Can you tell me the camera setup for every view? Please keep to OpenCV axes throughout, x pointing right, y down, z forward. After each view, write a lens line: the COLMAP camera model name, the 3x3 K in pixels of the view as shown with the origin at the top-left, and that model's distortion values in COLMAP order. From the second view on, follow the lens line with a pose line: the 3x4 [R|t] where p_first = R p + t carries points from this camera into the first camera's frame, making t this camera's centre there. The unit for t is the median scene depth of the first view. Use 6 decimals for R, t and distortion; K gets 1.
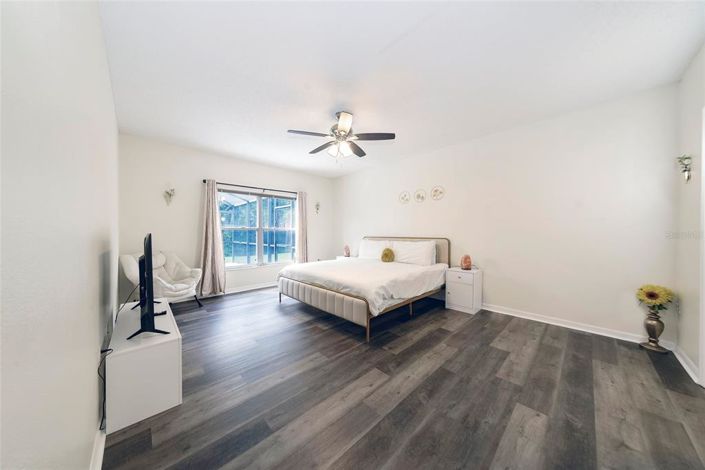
lens RADIAL K [[218.6, 0, 344.1], [0, 218.6, 233.2], [0, 0, 1]] dist [0.001348, 0.000058]
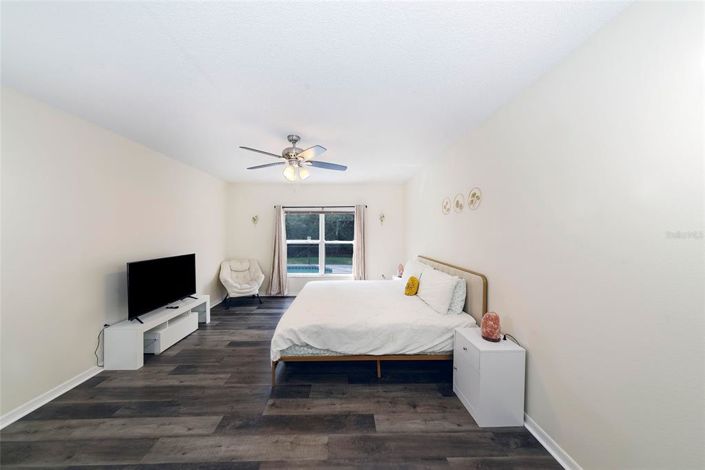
lens RADIAL K [[218.6, 0, 344.1], [0, 218.6, 233.2], [0, 0, 1]] dist [0.001348, 0.000058]
pose [[0.759045, 0.000640, -0.651038, 0.703560], [-0.003455, 0.999989, -0.003046, -0.106016], [0.651030, 0.004561, 0.759039, 0.375853]]
